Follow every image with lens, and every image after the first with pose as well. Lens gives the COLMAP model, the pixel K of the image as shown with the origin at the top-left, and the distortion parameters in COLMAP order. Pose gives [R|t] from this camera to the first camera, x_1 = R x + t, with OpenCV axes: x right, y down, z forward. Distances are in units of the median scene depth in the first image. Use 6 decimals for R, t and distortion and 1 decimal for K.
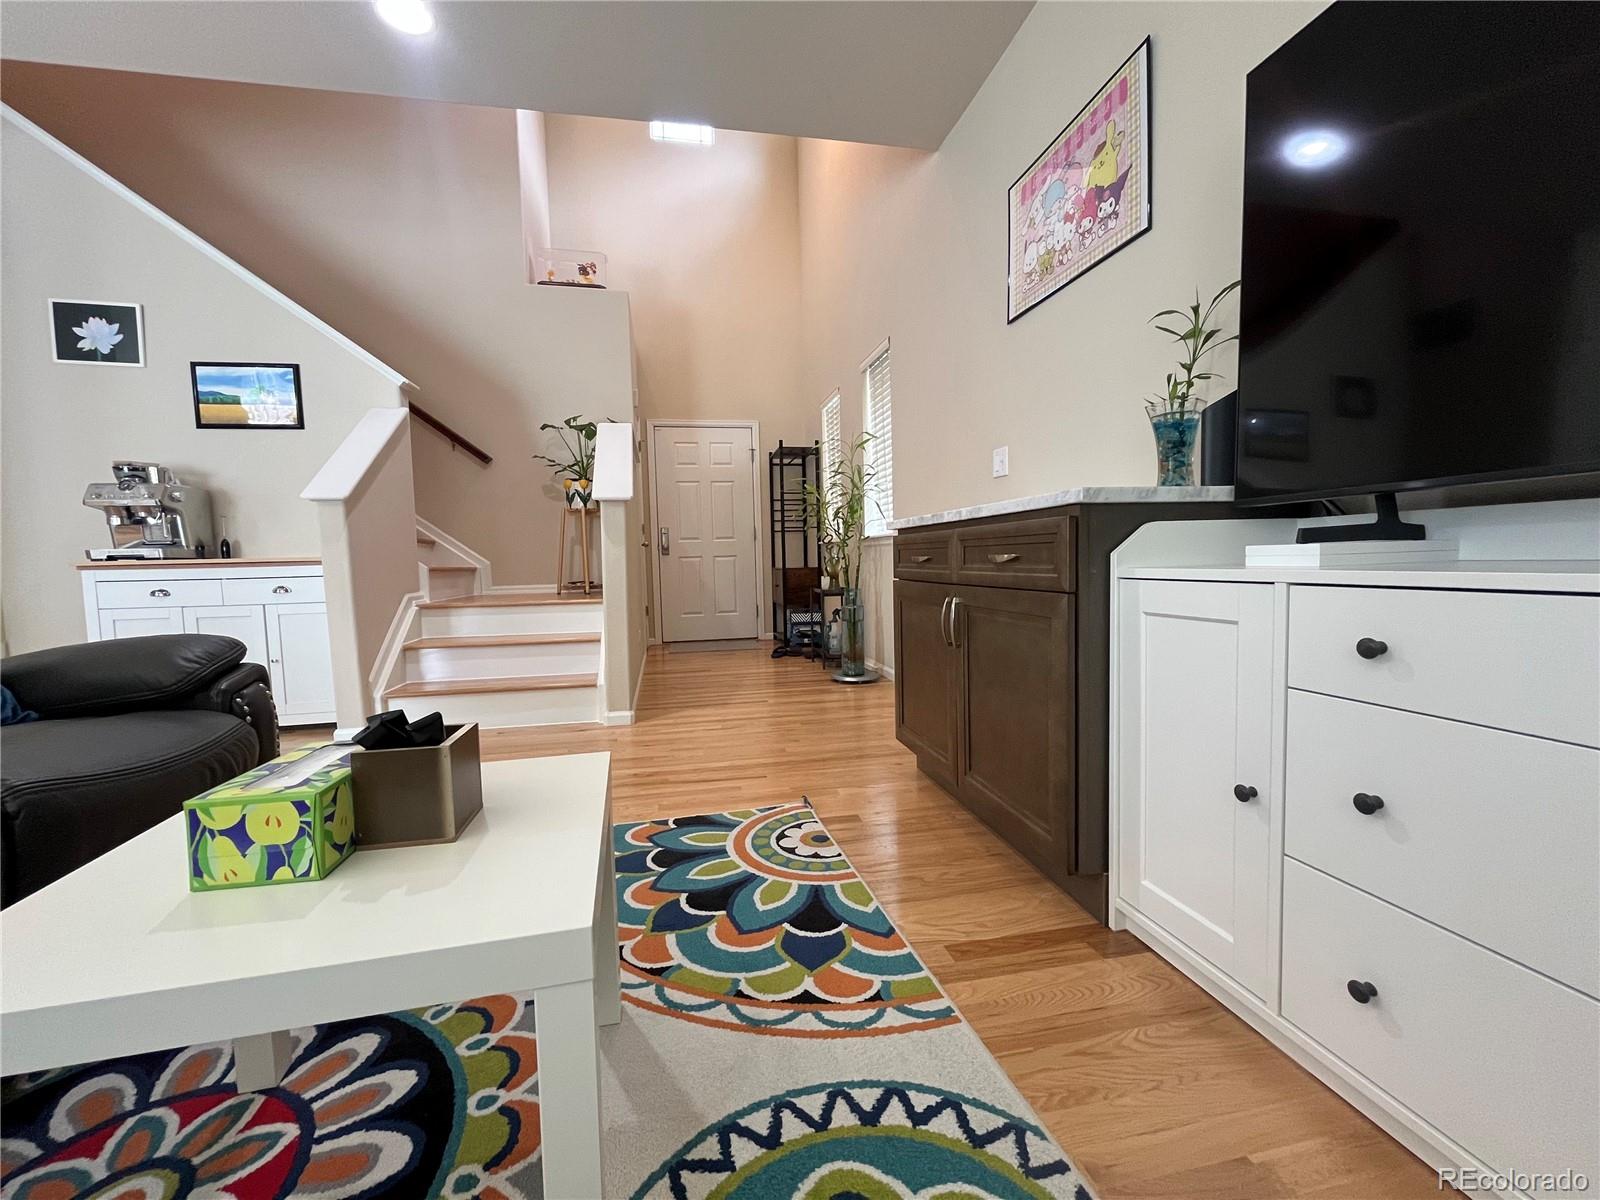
lens RADIAL K [[648.8, 0, 795.2], [0, 648.8, 601.4], [0, 0, 1]] dist [0.001281, -0.000160]
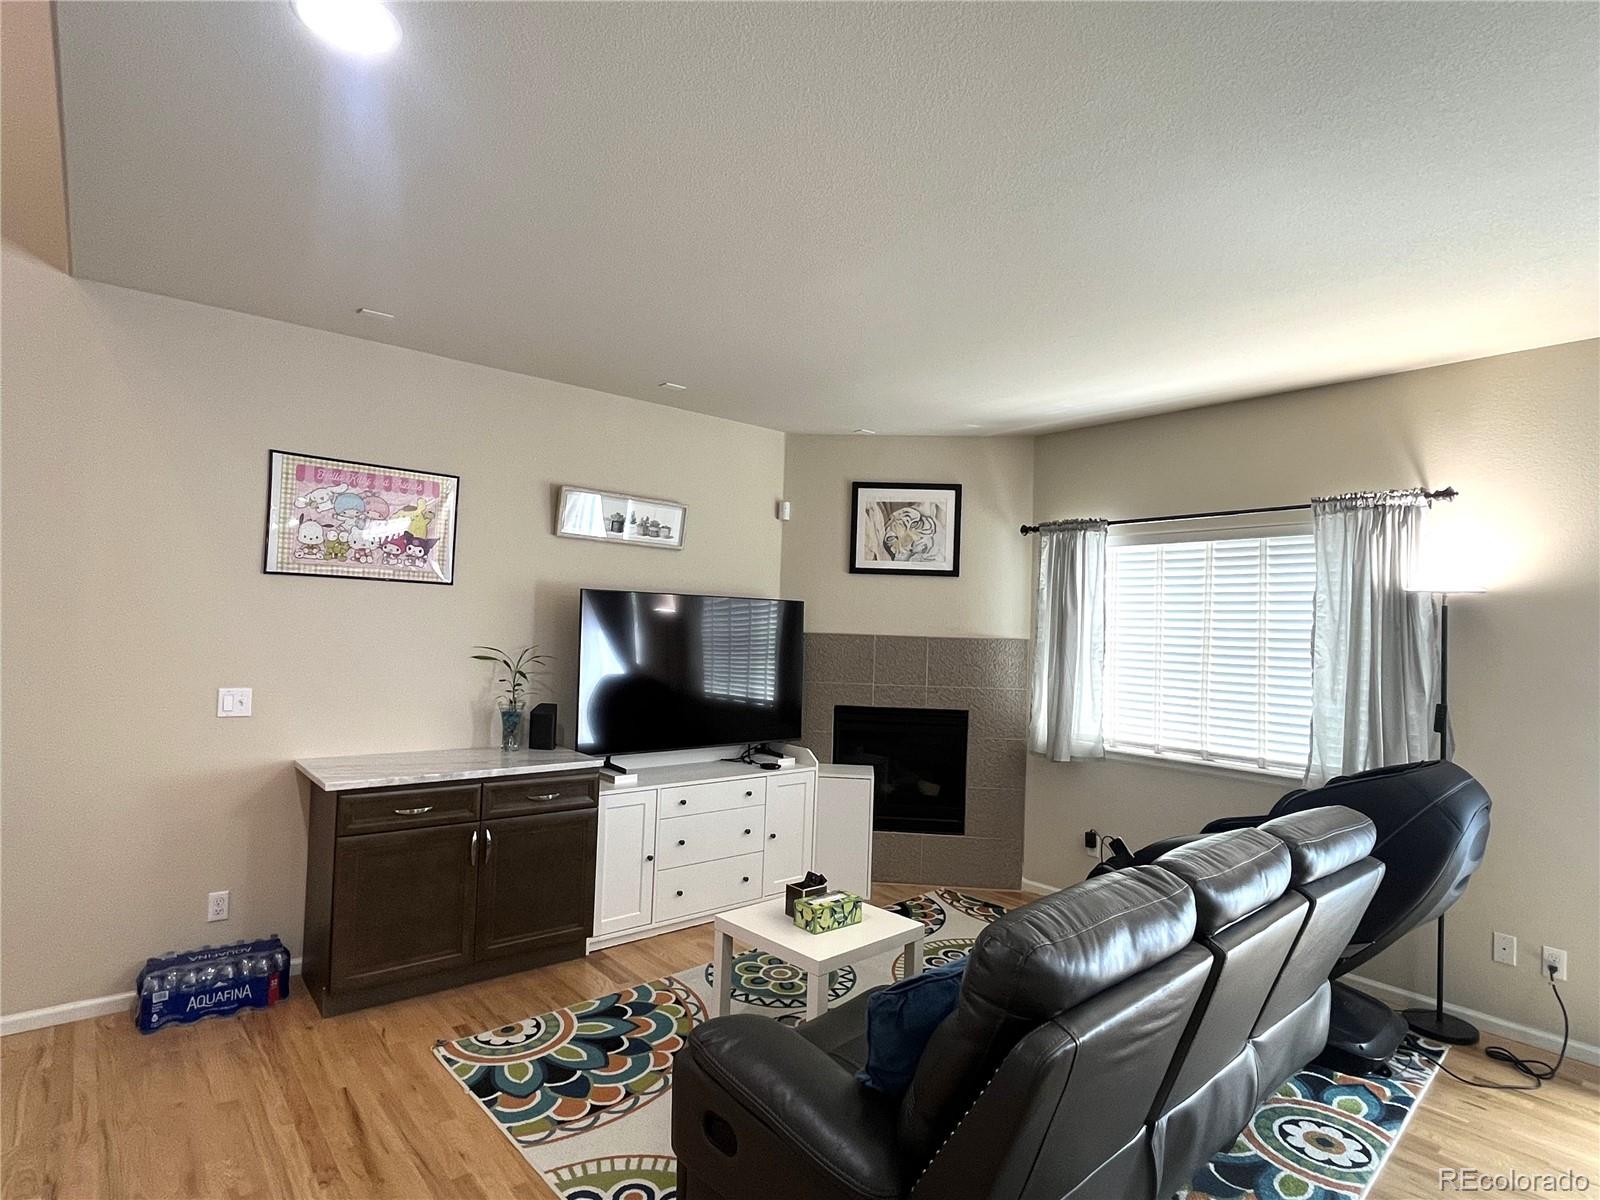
lens RADIAL K [[842.8, 0, 792.5], [0, 842.8, 601.2], [0, 0, 1]] dist [-0.006131, -0.000978]
pose [[-0.482835, 0.034580, 0.875028, -1.507877], [0.037933, 0.999108, -0.018553, -0.390355], [-0.874889, 0.024235, -0.483716, 1.092832]]
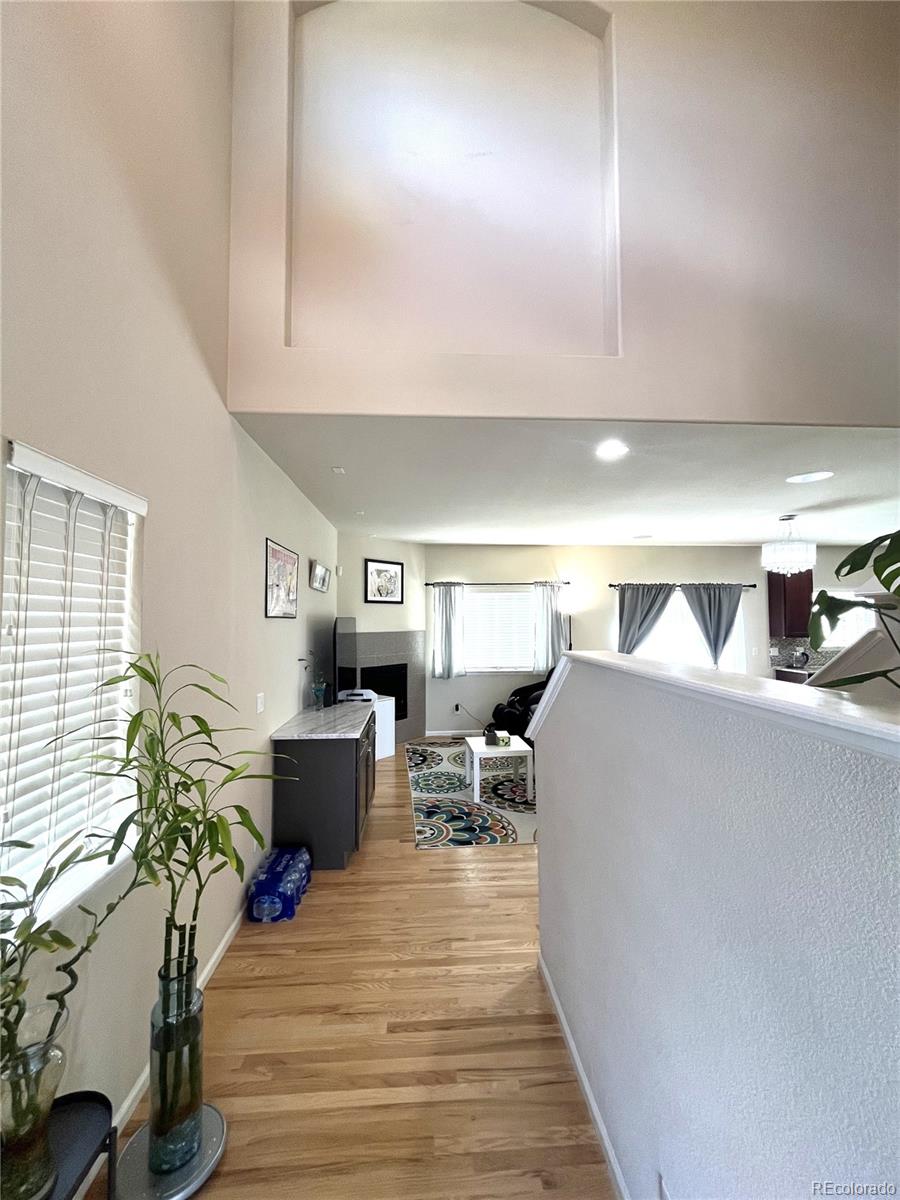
lens RADIAL K [[486.6, 0, 449.9], [0, 486.6, 597.2], [0, 0, 1]] dist [0.001281, -0.000160]
pose [[-0.990828, 0.034395, 0.130680, -0.339672], [0.037624, 0.999043, 0.022324, -0.589050], [-0.129787, 0.027036, -0.991173, 2.566299]]
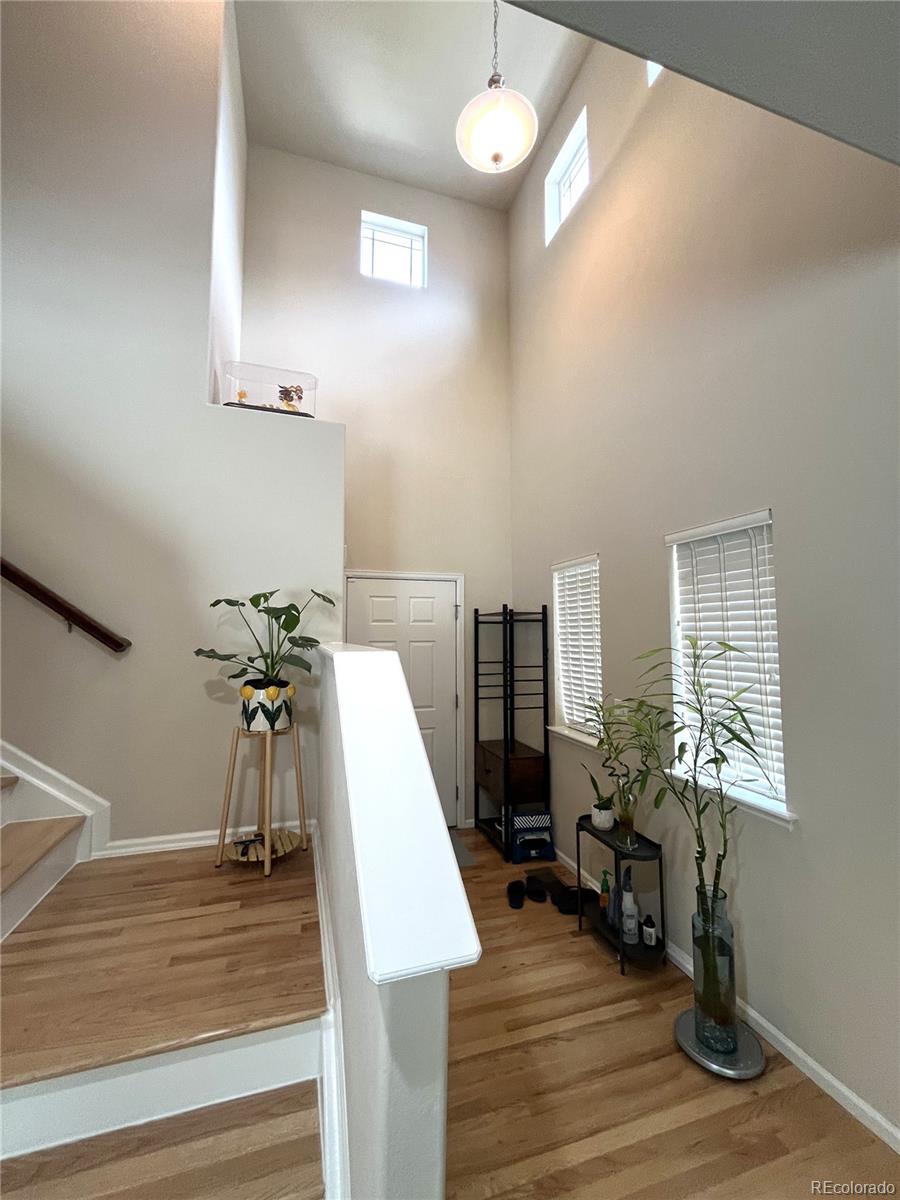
lens RADIAL K [[486.6, 0, 450.0], [0, 486.6, 598.5], [0, 0, 1]] dist [0.001281, -0.000160]
pose [[0.993684, 0.032444, 0.107424, -0.424750], [-0.017432, 0.990301, -0.137840, -0.441329], [-0.110854, 0.135097, 0.984612, 1.007090]]
